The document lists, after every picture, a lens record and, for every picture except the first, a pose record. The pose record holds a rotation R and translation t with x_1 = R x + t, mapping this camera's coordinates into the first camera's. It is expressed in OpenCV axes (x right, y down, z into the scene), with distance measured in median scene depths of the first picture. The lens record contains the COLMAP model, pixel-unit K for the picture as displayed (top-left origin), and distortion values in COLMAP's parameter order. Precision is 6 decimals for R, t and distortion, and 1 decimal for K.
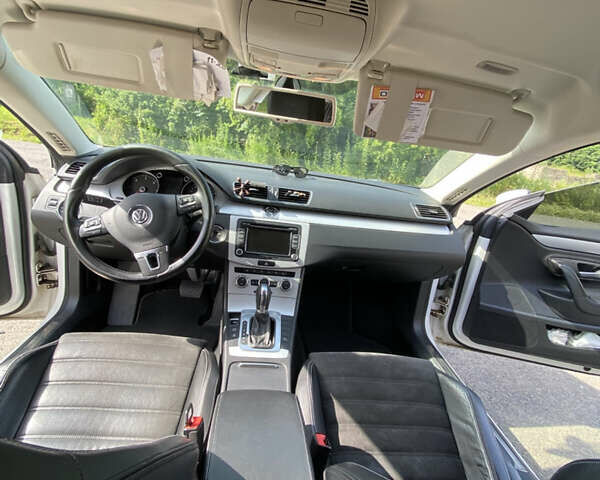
lens RADIAL K [[324.5, 0, 304.4], [0, 324.5, 236.9], [0, 0, 1]] dist [0.018608, -0.020031]
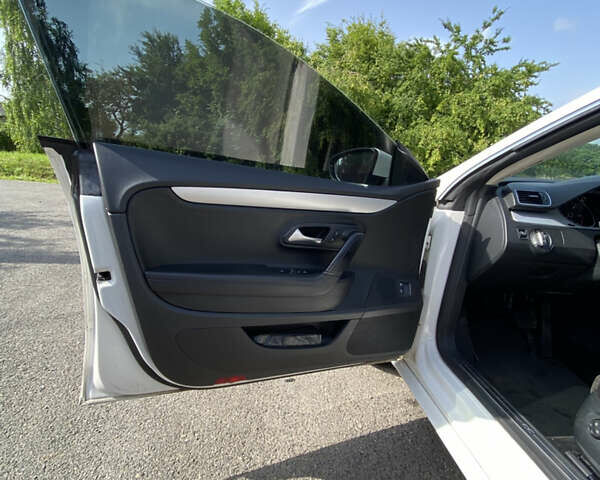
lens RADIAL K [[324.5, 0, 298.3], [0, 324.5, 237.0], [0, 0, 1]] dist [0.018608, -0.020031]
pose [[0.997693, -0.066137, -0.015297, -1.315854], [0.064830, 0.995138, -0.074150, -0.077744], [0.020126, 0.072987, 0.997130, 0.048354]]
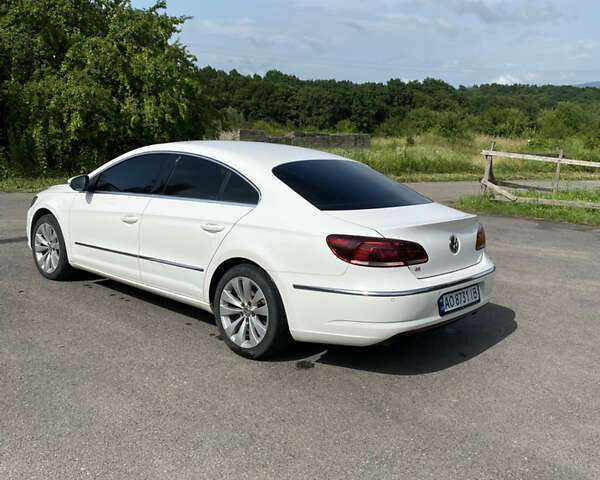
lens RADIAL K [[632.0, 0, 315.0], [0, 632.0, 234.5], [0, 0, 1]] dist [0.011193, 0.000000]
pose [[0.732232, -0.211469, 0.647392, -3.002277], [0.251739, 0.967291, 0.031235, 0.460153], [-0.632822, 0.140103, 0.761517, -4.121851]]
